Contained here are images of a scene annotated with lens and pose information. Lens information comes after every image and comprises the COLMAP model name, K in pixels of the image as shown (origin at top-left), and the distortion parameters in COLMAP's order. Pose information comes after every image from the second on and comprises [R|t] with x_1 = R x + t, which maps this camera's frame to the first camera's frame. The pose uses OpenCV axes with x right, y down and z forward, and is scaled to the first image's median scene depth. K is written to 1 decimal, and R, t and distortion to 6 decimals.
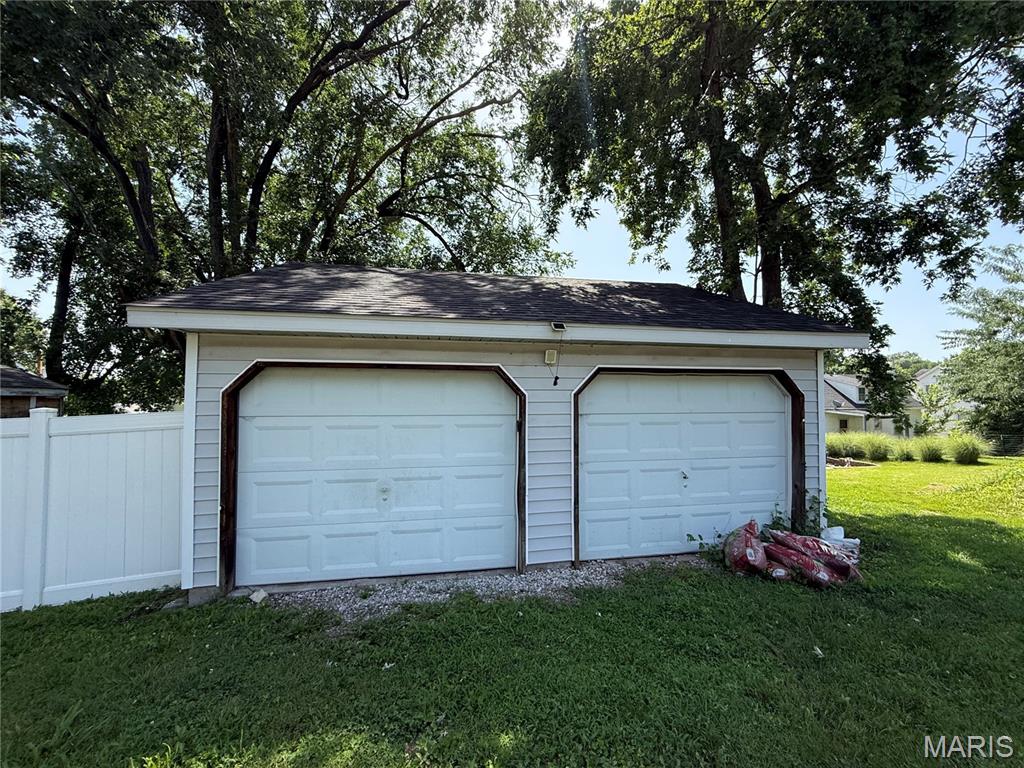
lens RADIAL K [[405.2, 0, 512.0], [0, 405.2, 384.0], [0, 0, 1]] dist [-0.001315, -0.000040]
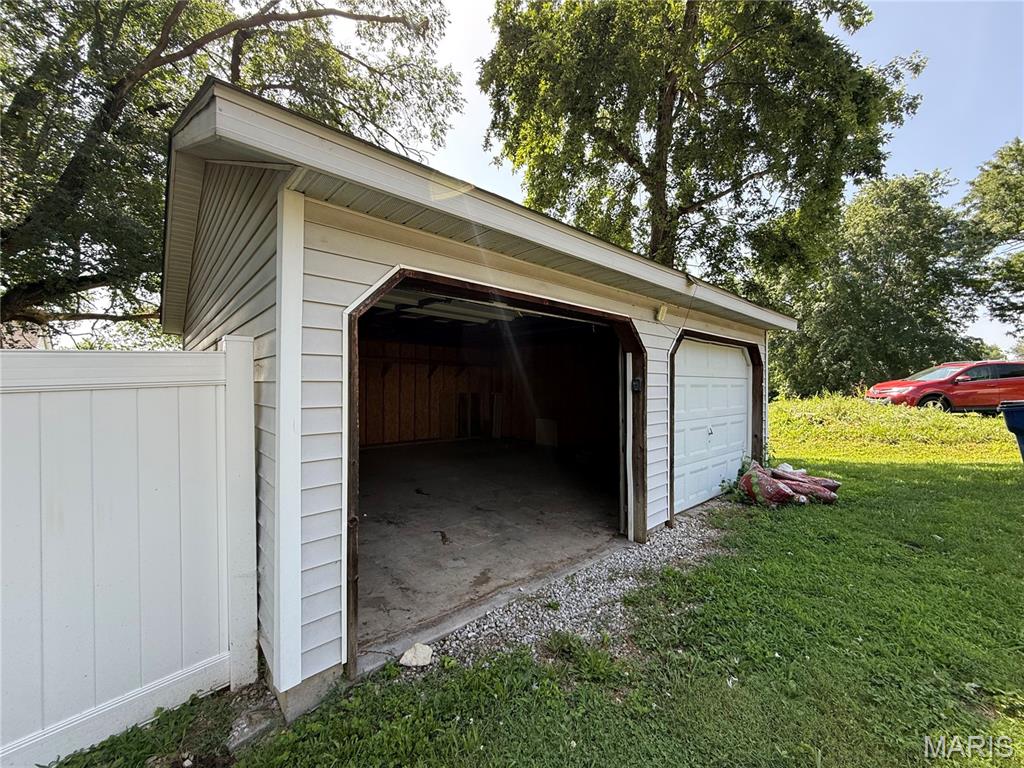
lens RADIAL K [[405.2, 0, 512.0], [0, 405.2, 384.0], [0, 0, 1]] dist [-0.001315, -0.000040]
pose [[0.849961, 0.012108, 0.526707, -0.689607], [-0.029014, 0.999294, 0.023850, 0.088701], [-0.526047, -0.035553, 0.849712, 0.362029]]
